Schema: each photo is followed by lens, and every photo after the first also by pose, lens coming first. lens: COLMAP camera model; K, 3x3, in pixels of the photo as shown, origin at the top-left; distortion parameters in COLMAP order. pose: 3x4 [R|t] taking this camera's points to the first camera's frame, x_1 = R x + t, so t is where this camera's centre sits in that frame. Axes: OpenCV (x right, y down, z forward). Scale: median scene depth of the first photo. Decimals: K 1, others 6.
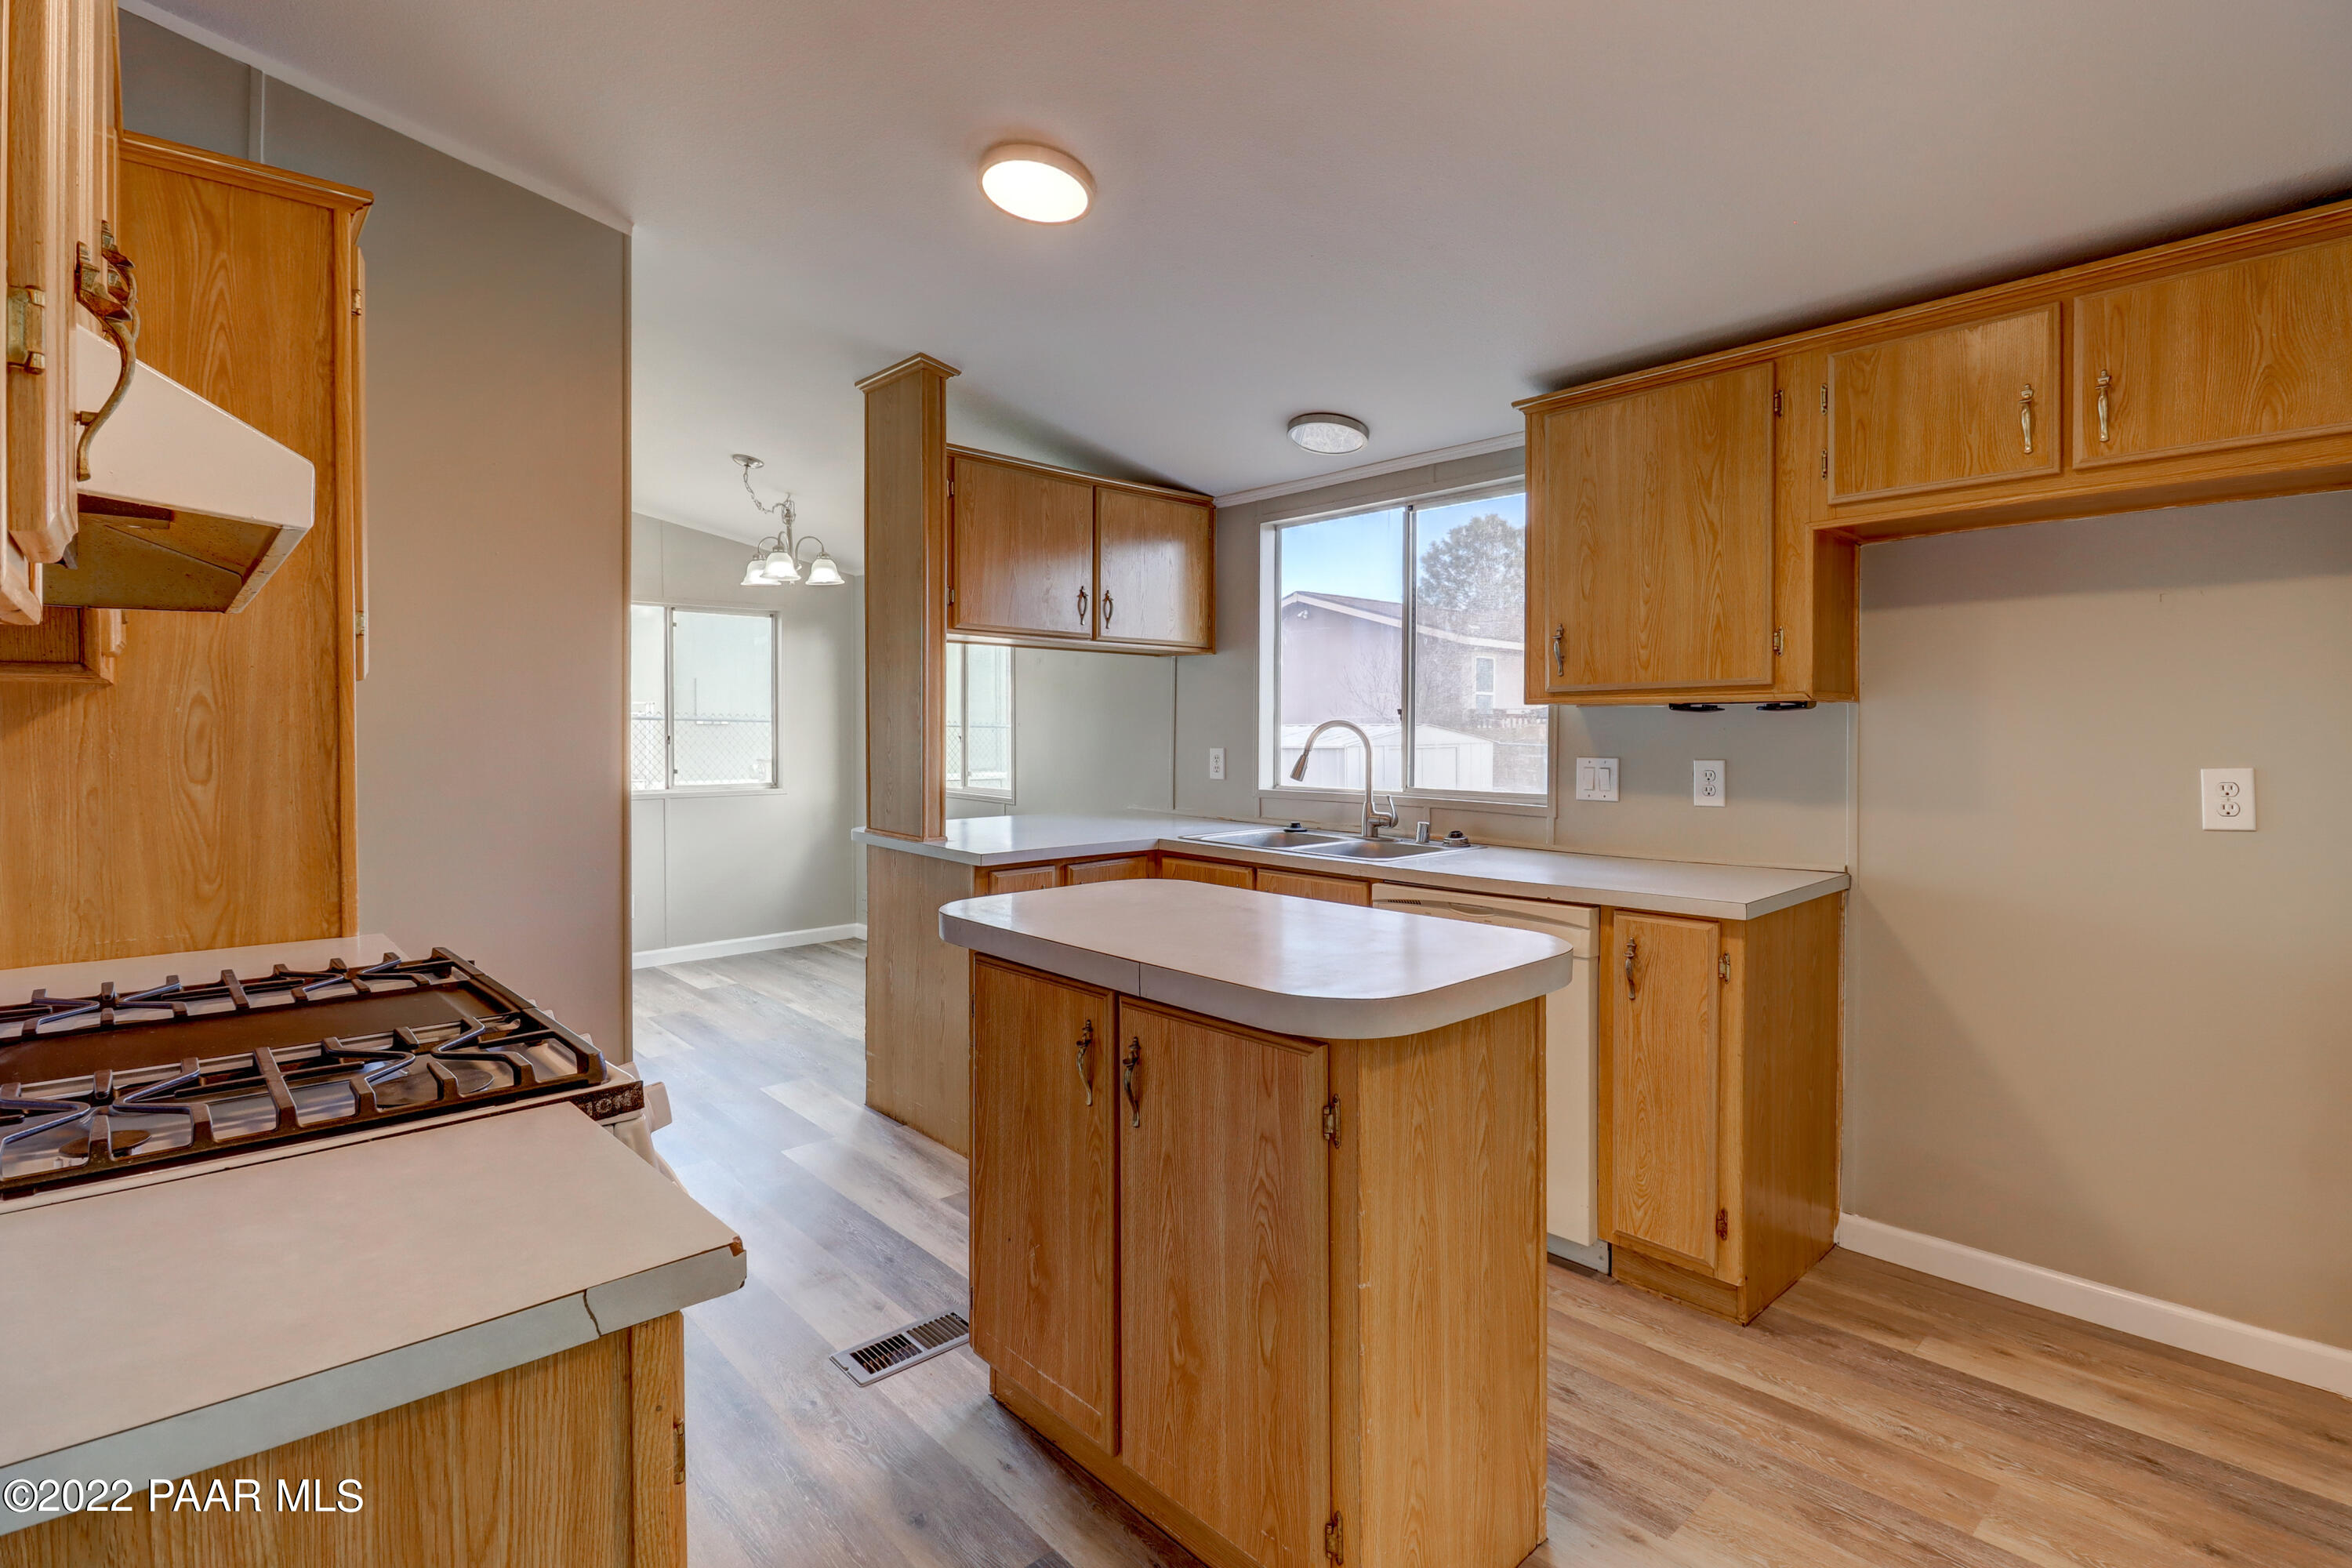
lens RADIAL K [[1094.3, 0, 1160.1], [0, 1094.3, 750.3], [0, 0, 1]] dist [0.004554, -0.009840]
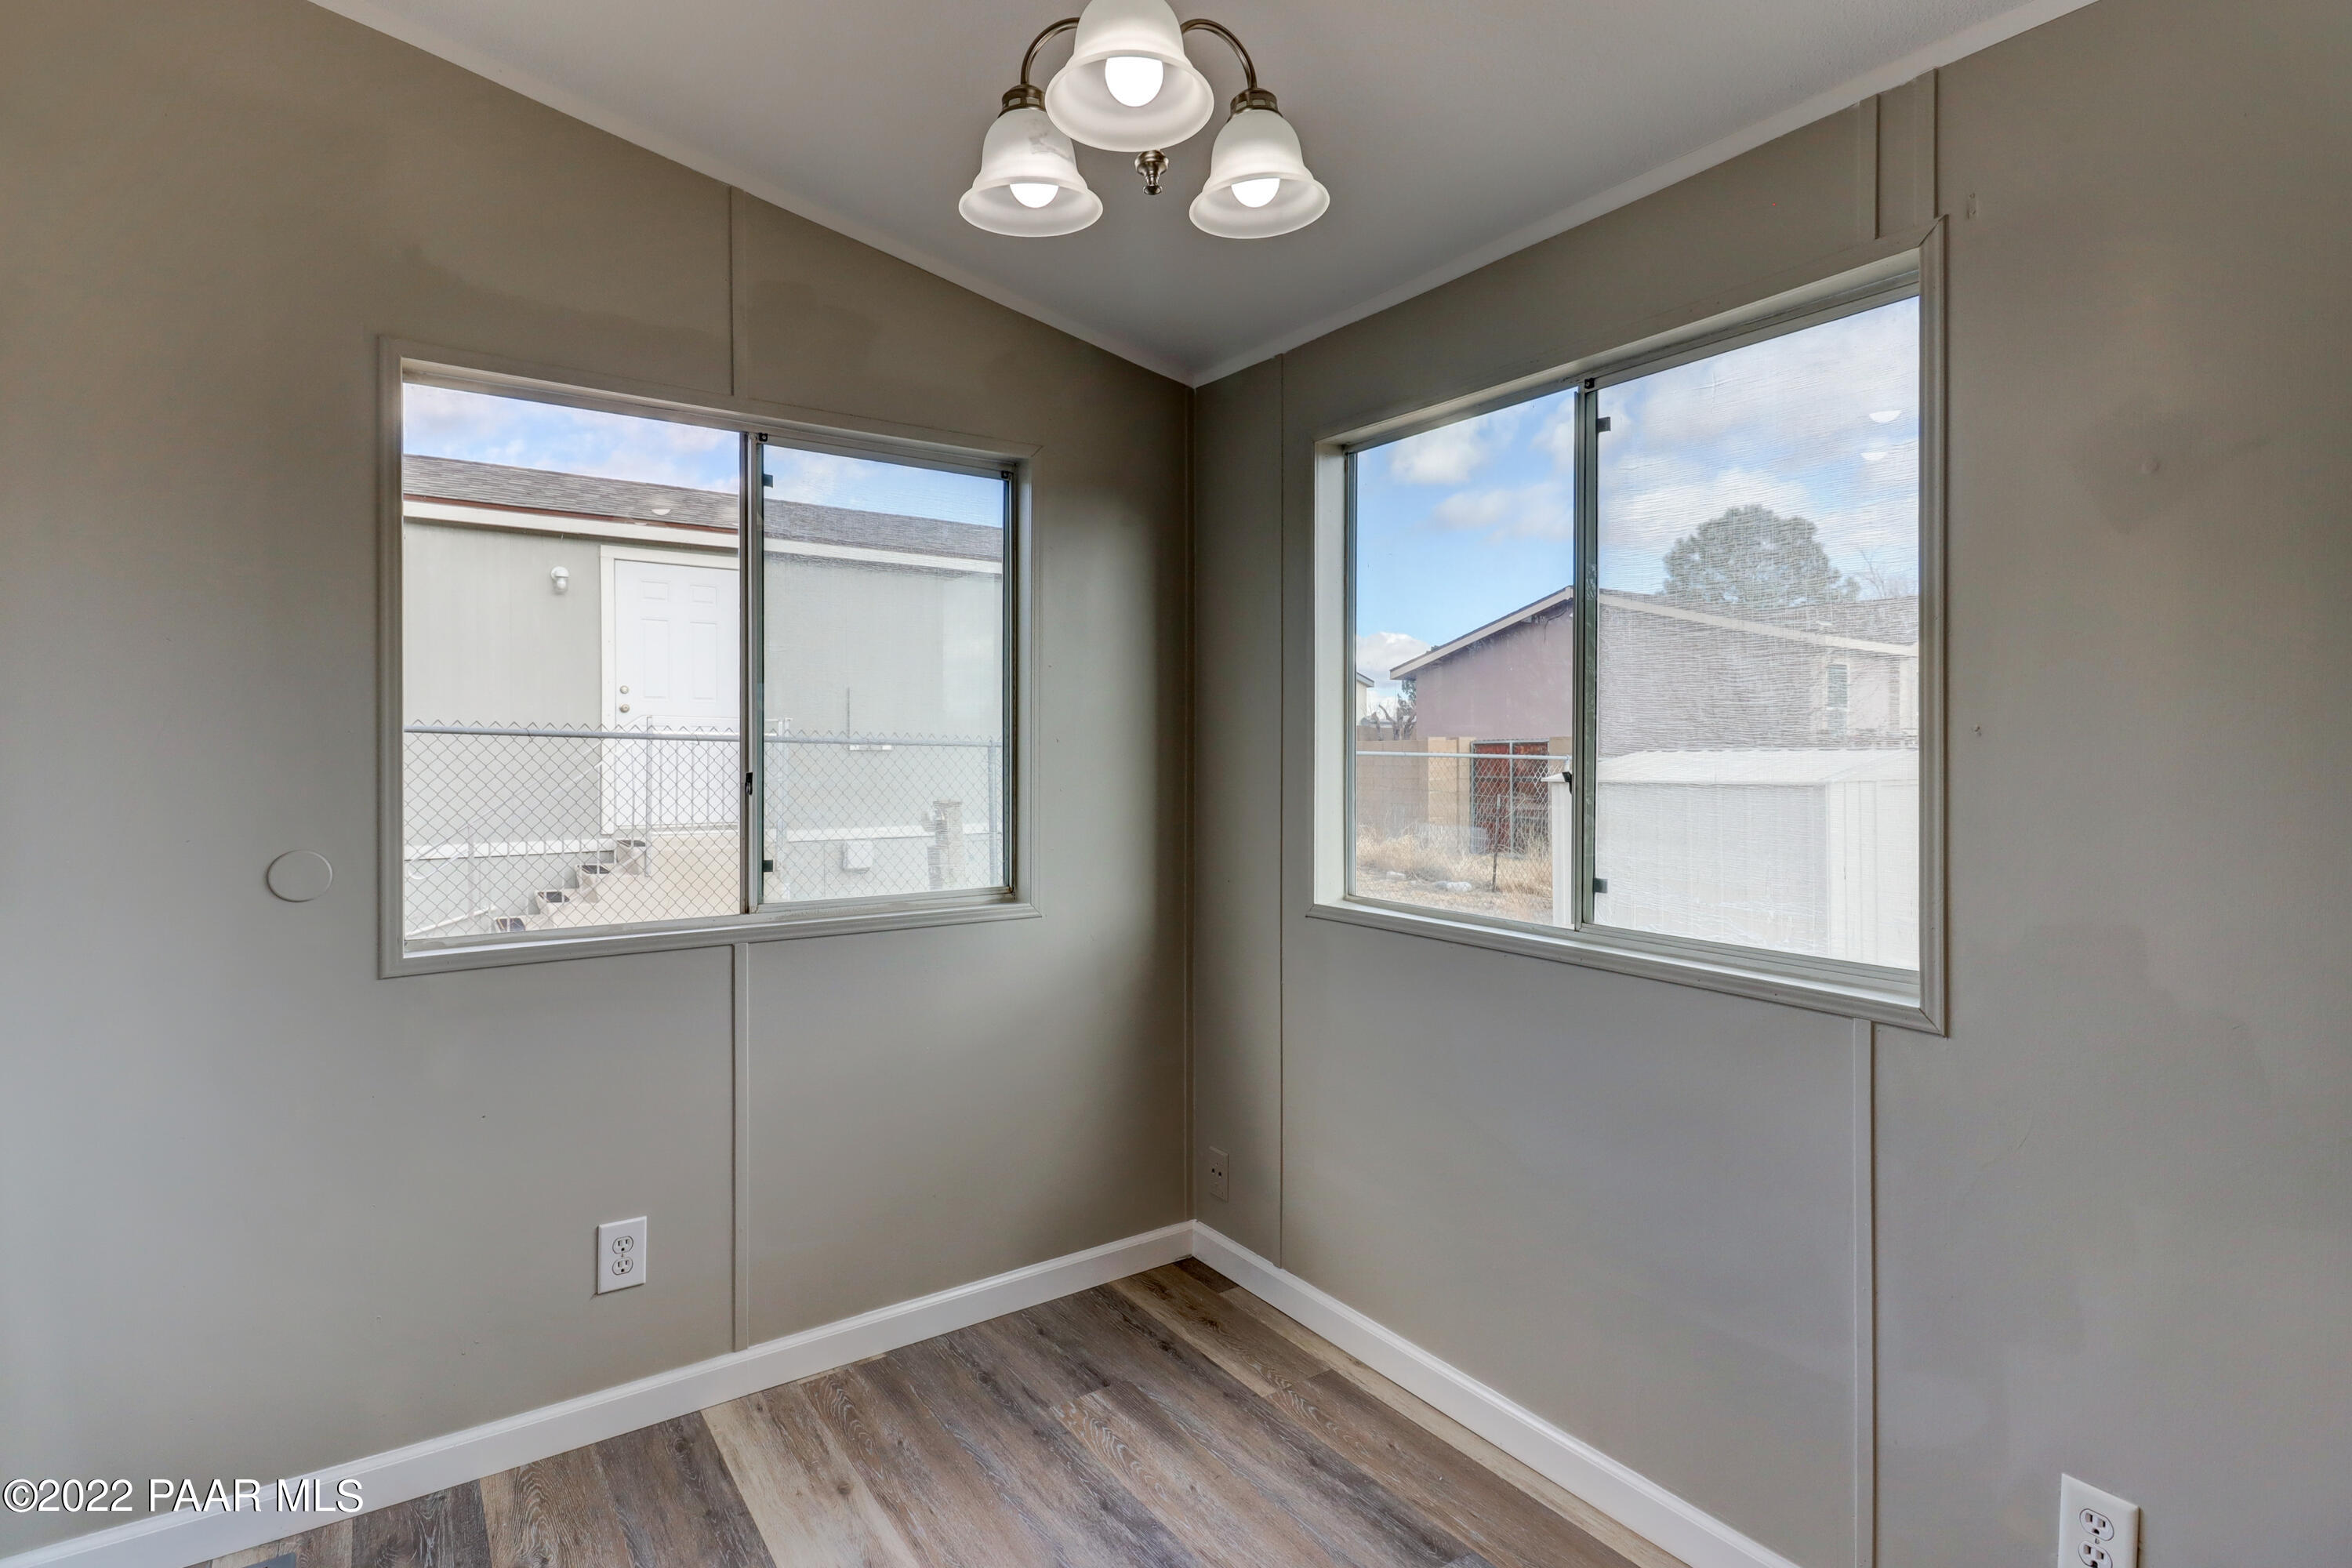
lens RADIAL K [[1094.3, 0, 1160.1], [0, 1094.3, 750.3], [0, 0, 1]] dist [0.004554, -0.009840]
pose [[0.990954, -0.003758, -0.134151, -0.378505], [0.000200, 0.999648, -0.026526, -0.016178], [0.134204, 0.026259, 0.990606, 0.945644]]
